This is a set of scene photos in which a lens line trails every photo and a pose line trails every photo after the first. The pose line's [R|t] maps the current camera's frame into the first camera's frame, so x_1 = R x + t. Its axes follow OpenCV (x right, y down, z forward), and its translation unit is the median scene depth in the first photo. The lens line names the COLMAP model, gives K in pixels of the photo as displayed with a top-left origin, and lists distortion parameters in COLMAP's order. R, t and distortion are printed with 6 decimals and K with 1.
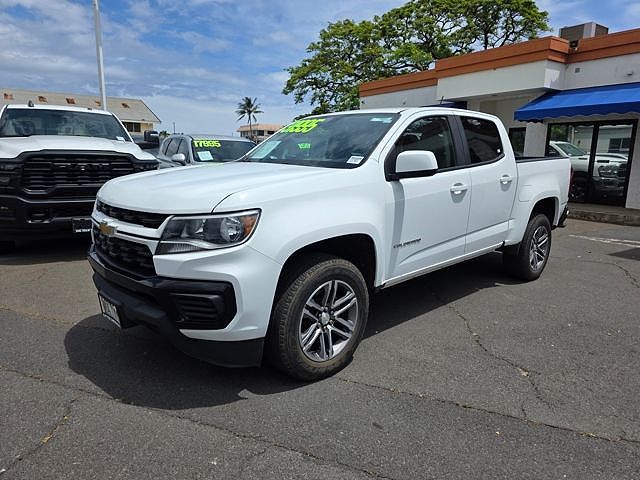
lens RADIAL K [[437.3, 0, 321.5], [0, 437.3, 252.0], [0, 0, 1]] dist [0.058047, -0.055448]
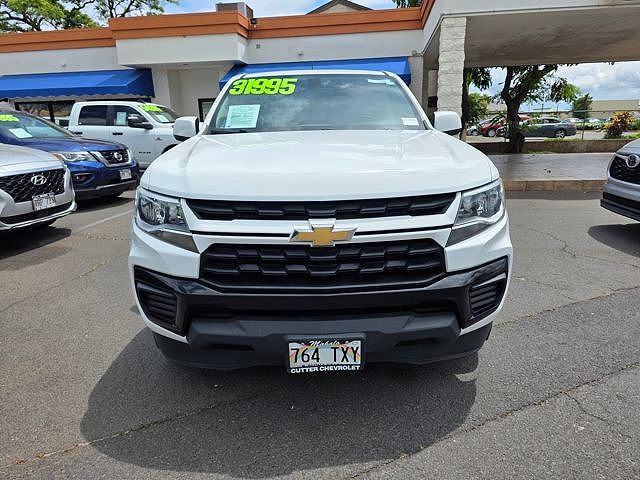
lens RADIAL K [[437.3, 0, 321.5], [0, 437.3, 252.0], [0, 0, 1]] dist [0.058047, -0.055448]
pose [[0.666660, -0.234913, 0.707376, -0.232999], [0.194274, 0.970997, 0.139367, -0.029424], [-0.719599, 0.044515, 0.692962, 0.134413]]
